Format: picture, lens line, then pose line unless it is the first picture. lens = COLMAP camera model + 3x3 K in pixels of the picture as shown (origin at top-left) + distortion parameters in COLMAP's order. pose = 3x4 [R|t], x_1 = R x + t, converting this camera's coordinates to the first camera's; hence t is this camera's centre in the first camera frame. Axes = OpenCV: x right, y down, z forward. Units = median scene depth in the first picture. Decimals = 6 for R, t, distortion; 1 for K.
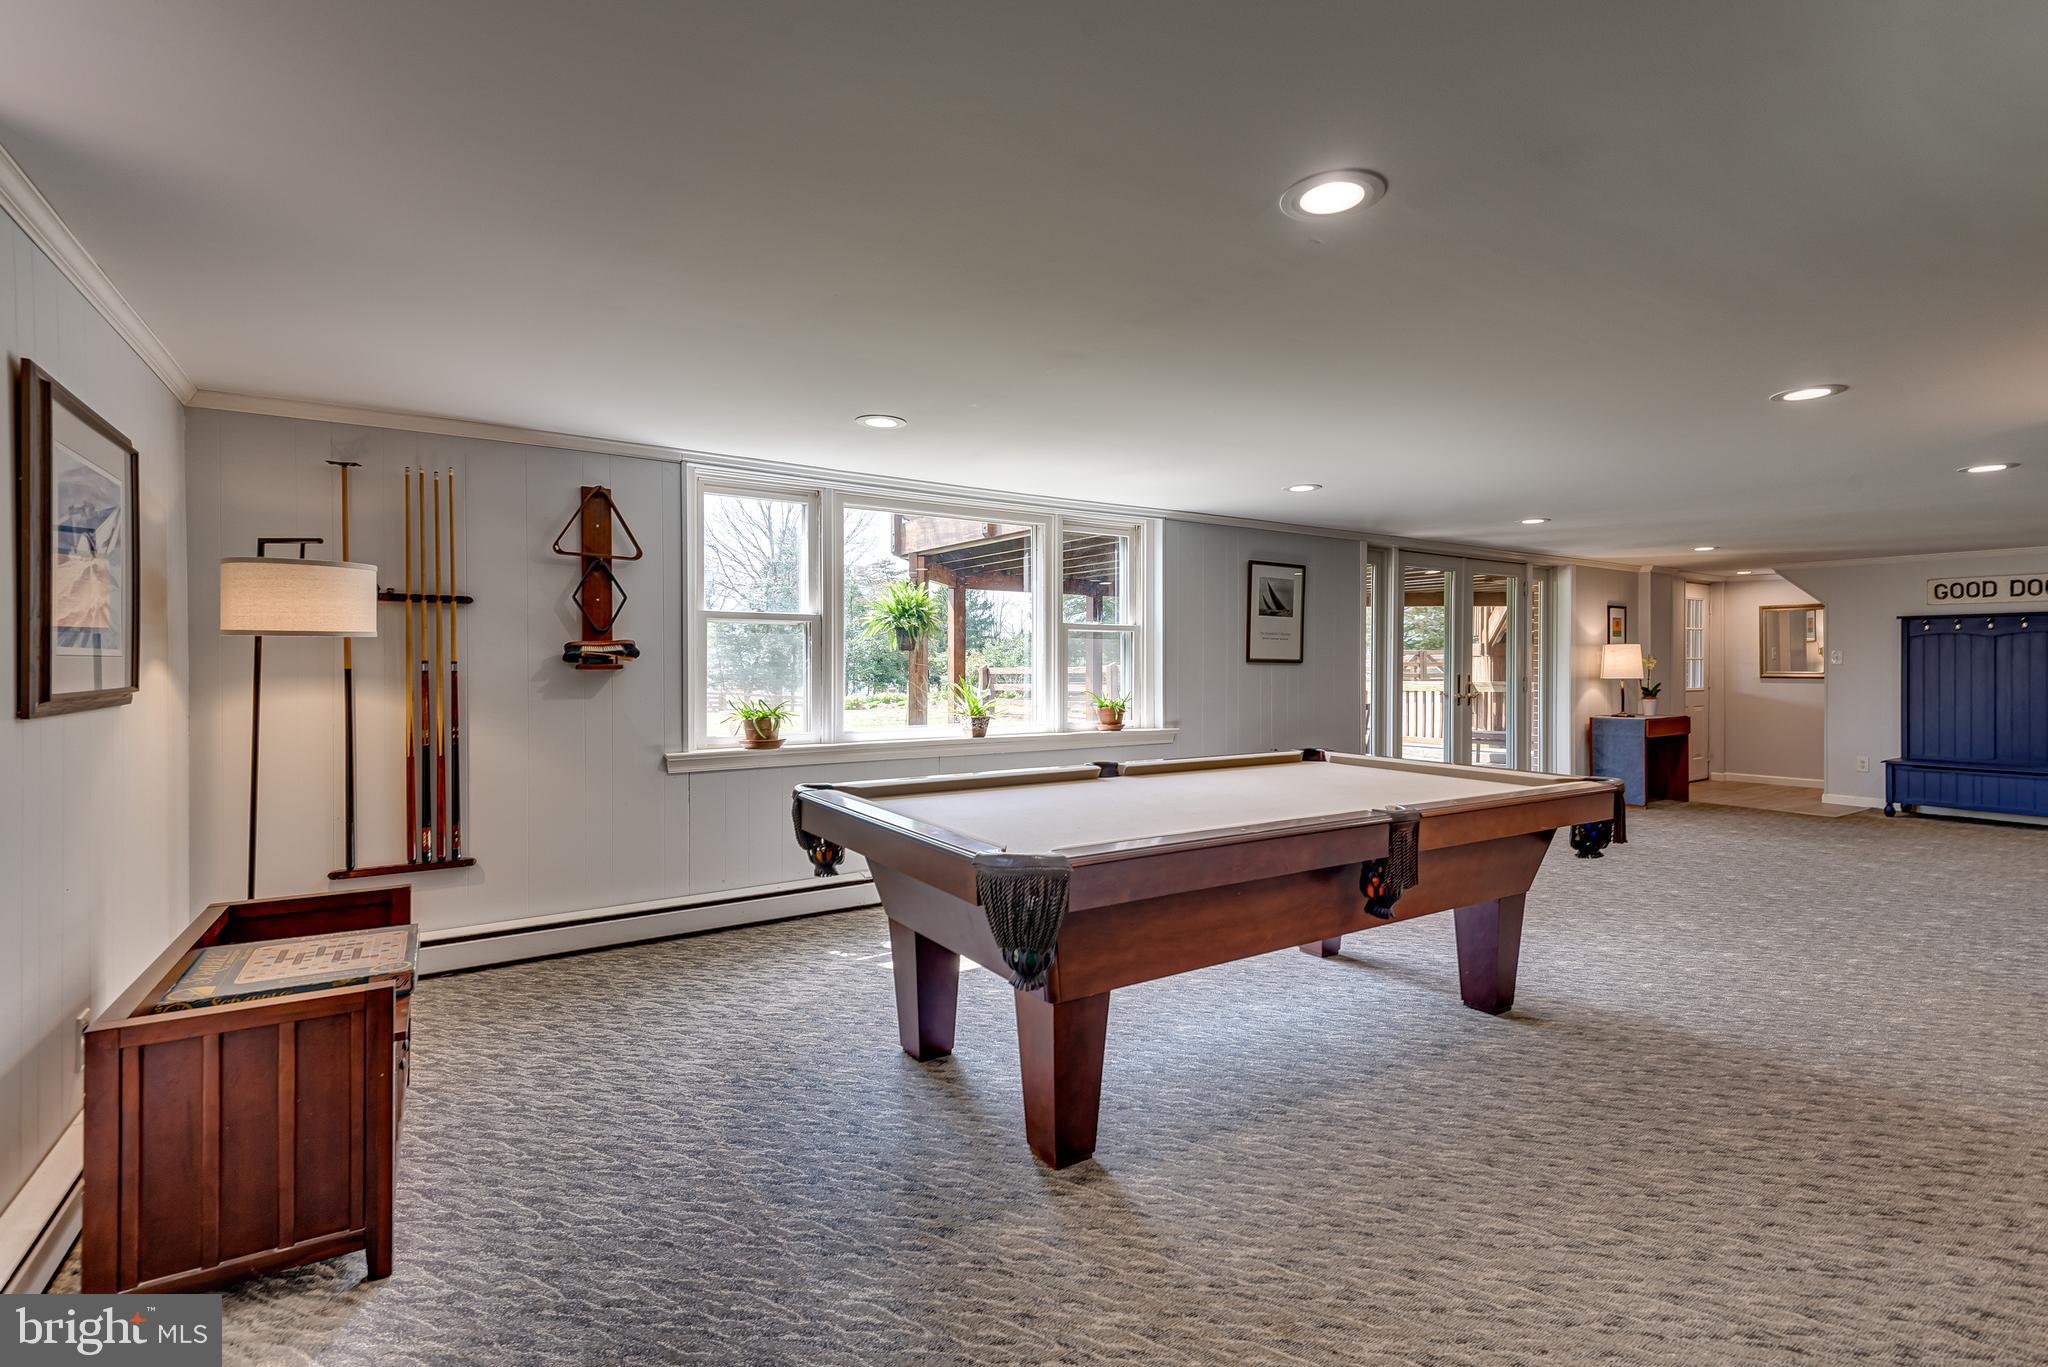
lens RADIAL K [[941.3, 0, 1026.8], [0, 941.3, 676.7], [0, 0, 1]] dist [0.021120, -0.006093]
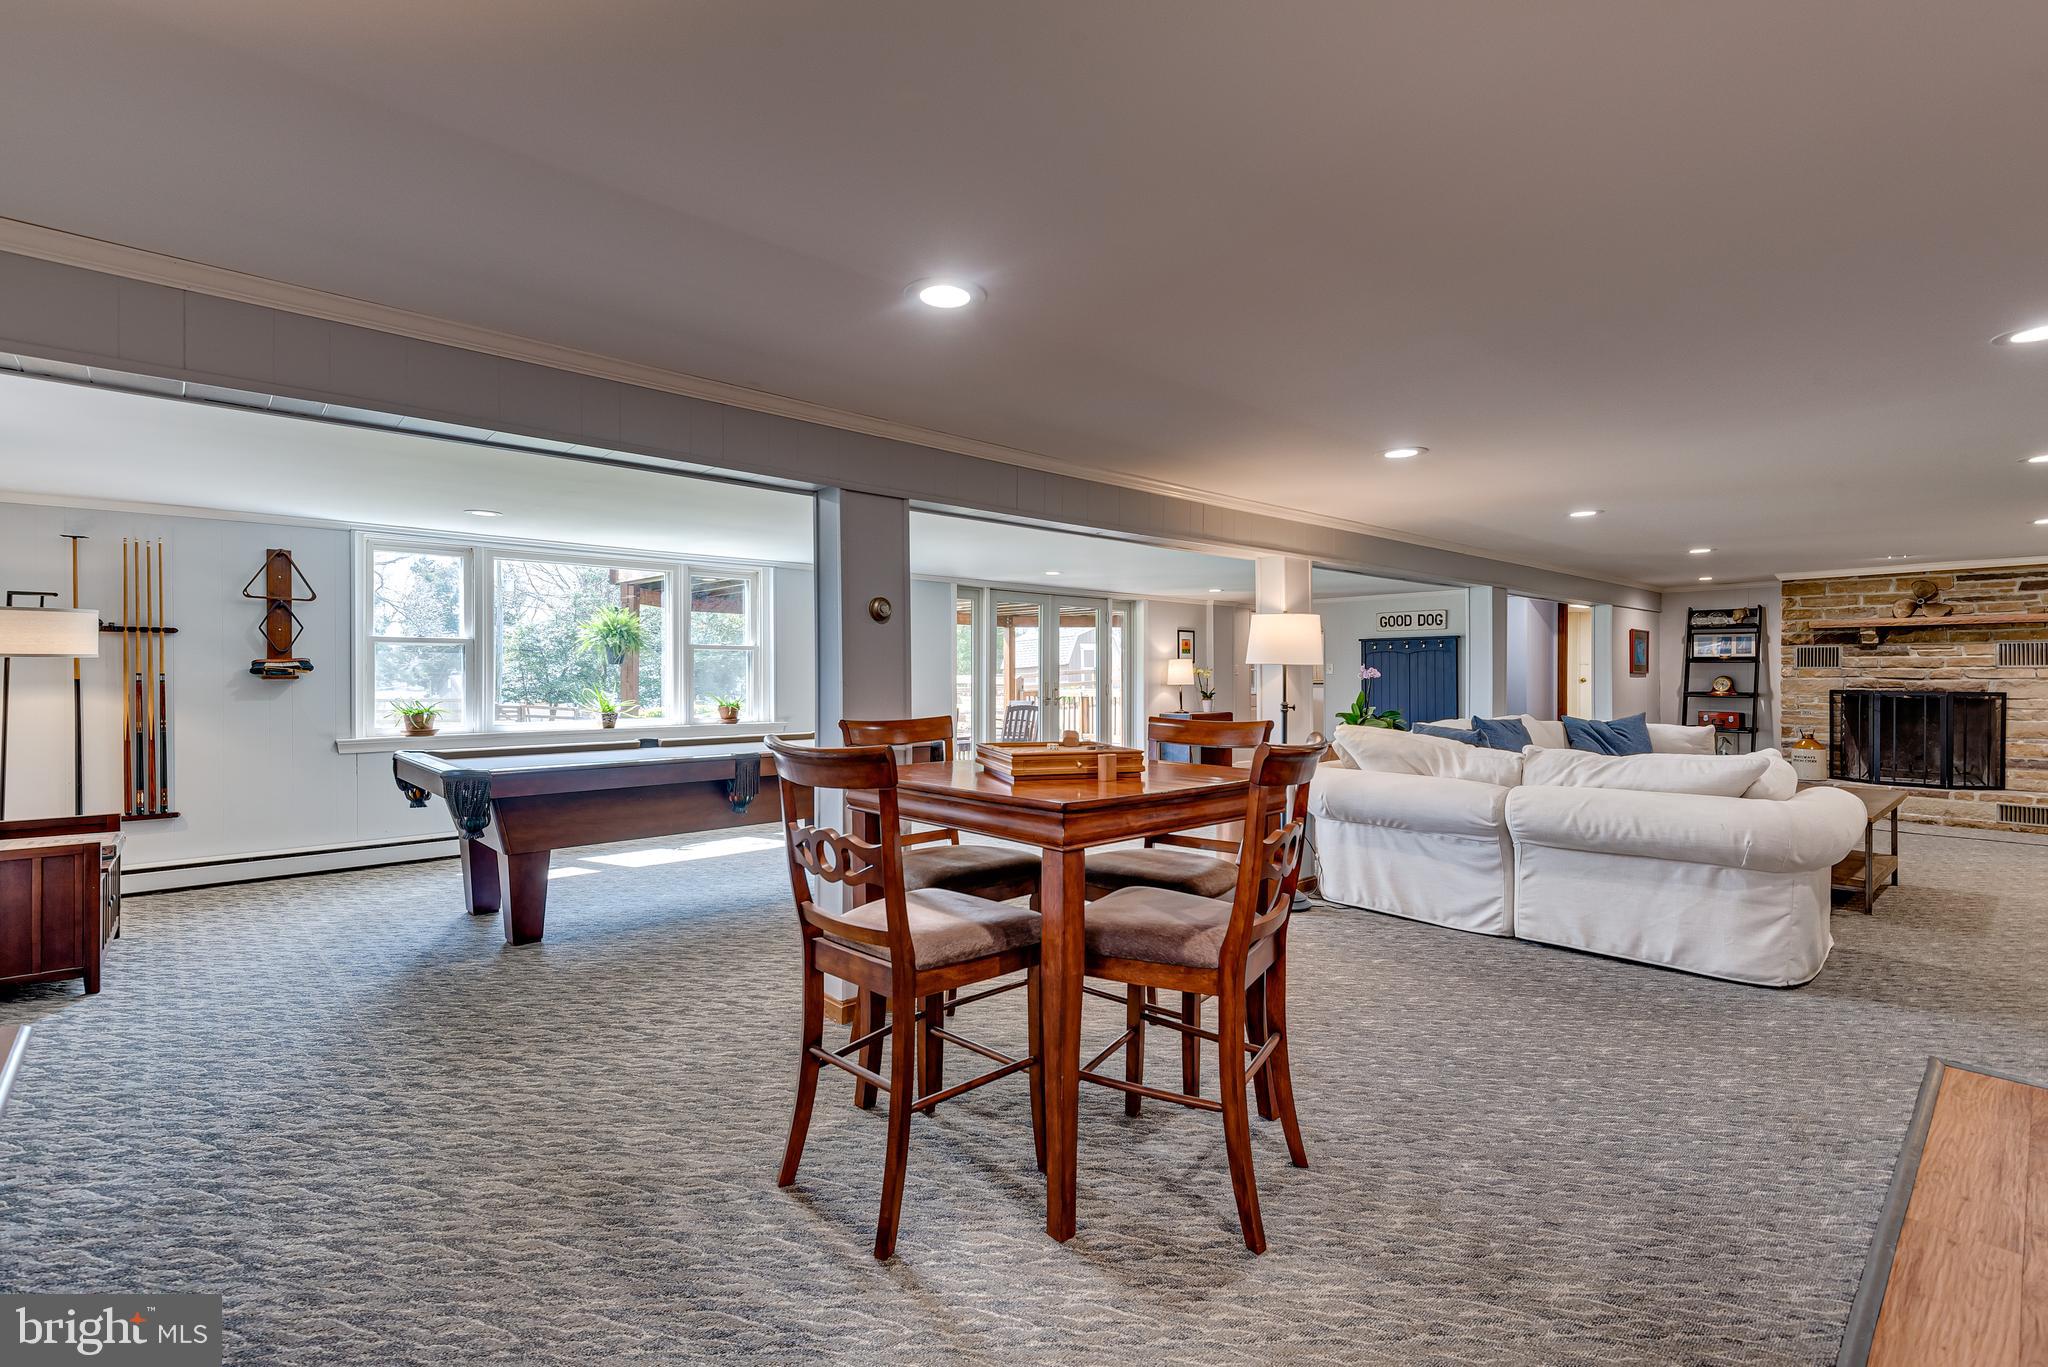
lens RADIAL K [[941.3, 0, 1015.6], [0, 941.3, 683.3], [0, 0, 1]] dist [0.021120, -0.006093]
pose [[0.988753, -0.004125, 0.149501, 0.414897], [0.004947, 0.999975, -0.005125, 0.011272], [-0.149476, 0.005807, 0.988748, -0.561726]]
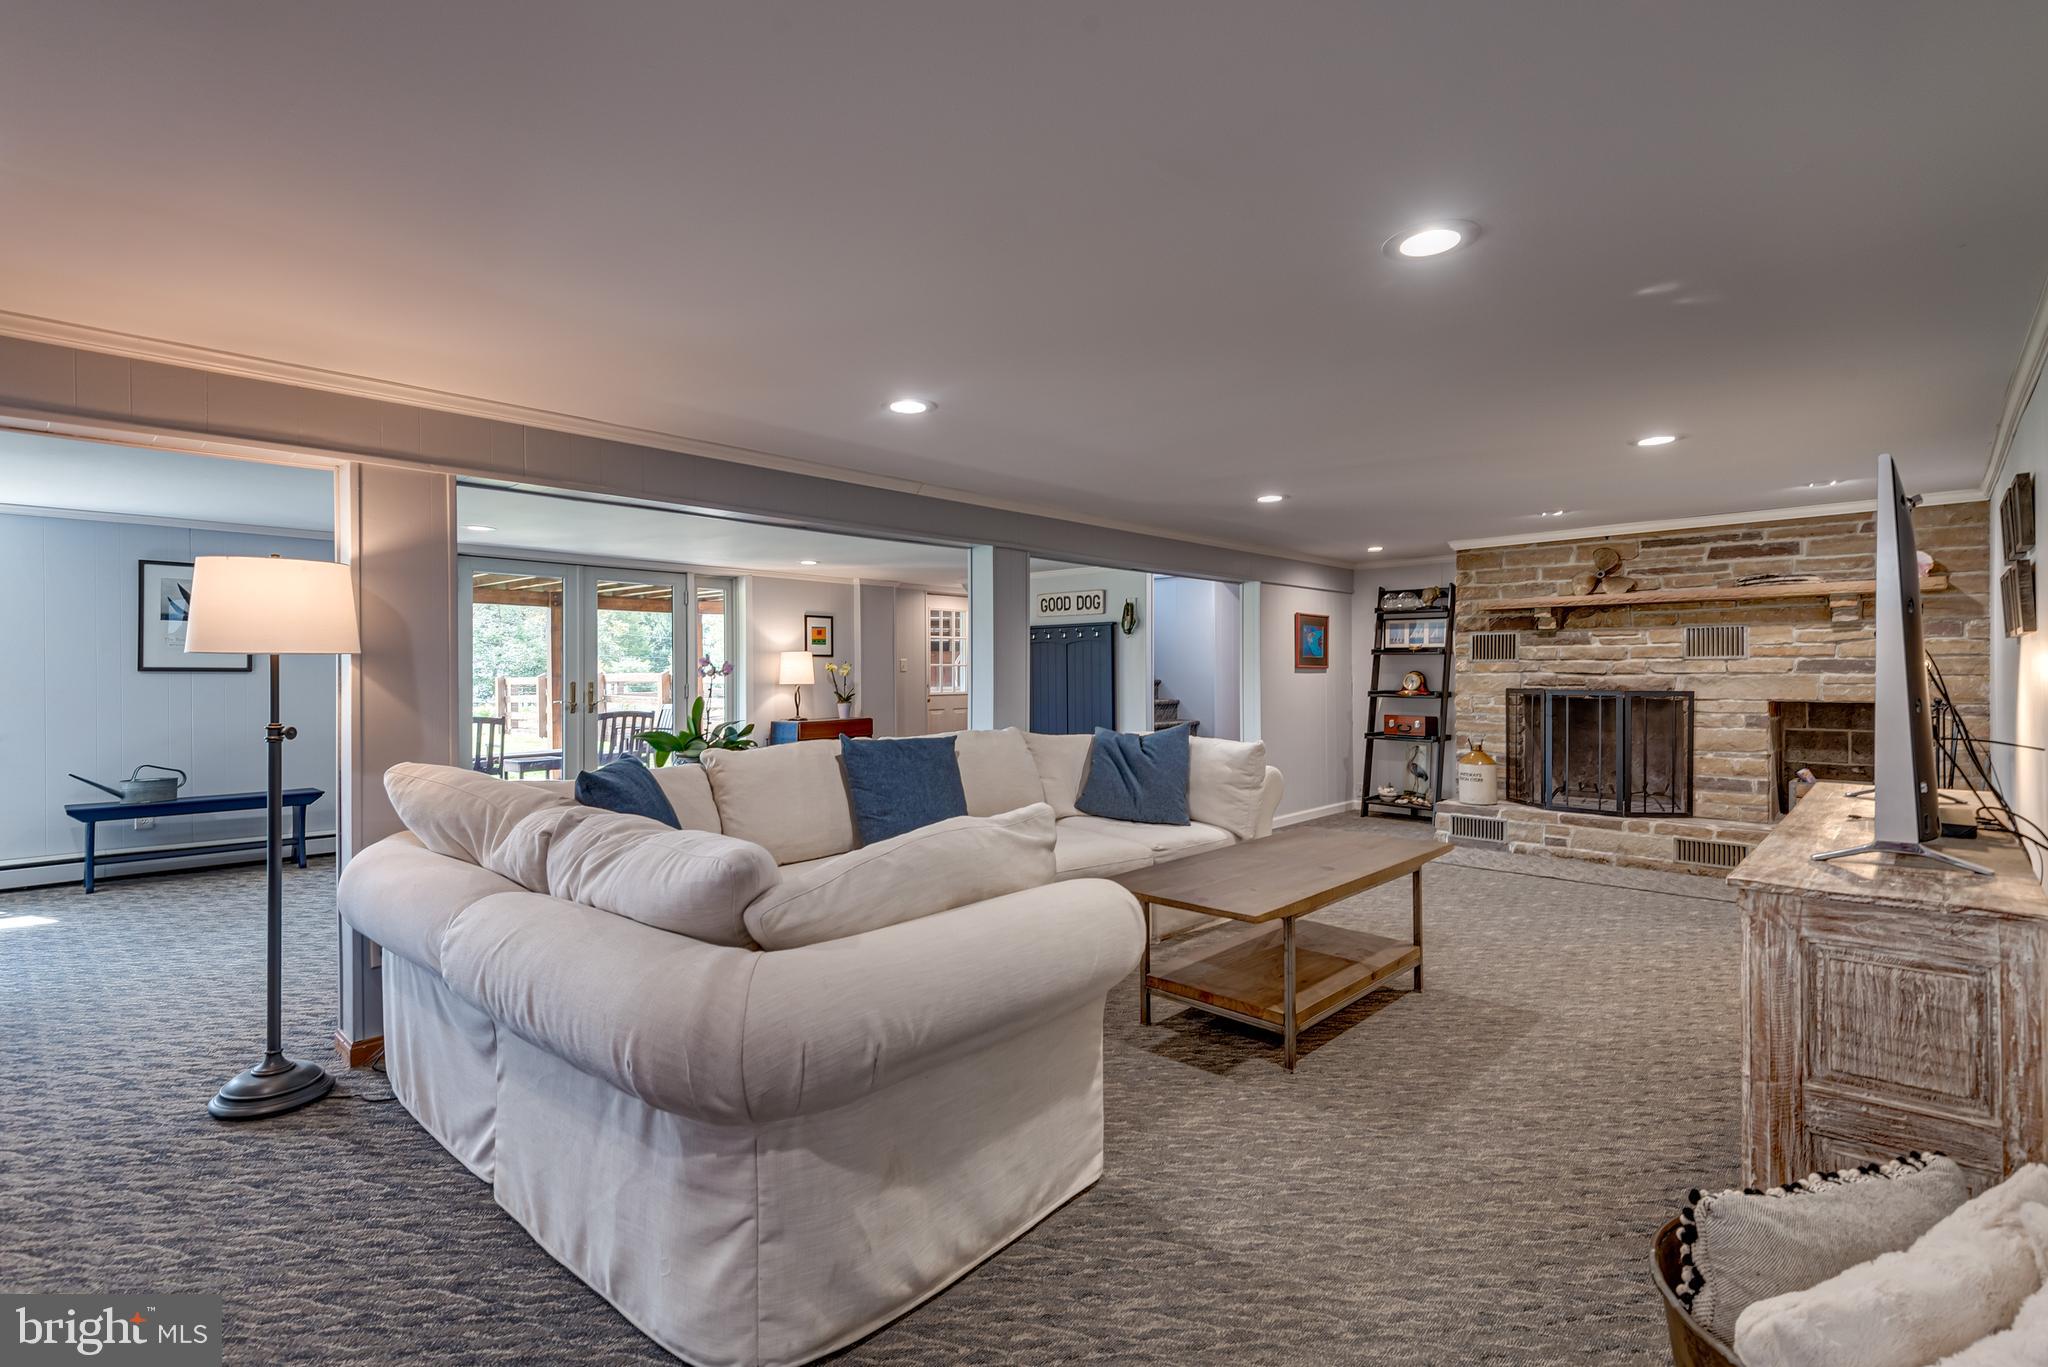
lens RADIAL K [[941.3, 0, 1035.1], [0, 941.3, 685.2], [0, 0, 1]] dist [0.021120, -0.006093]
pose [[0.974459, -0.009133, 0.224382, 1.342381], [0.009353, 0.999956, 0.000083, 0.010684], [-0.224373, 0.002018, 0.974501, -0.167700]]
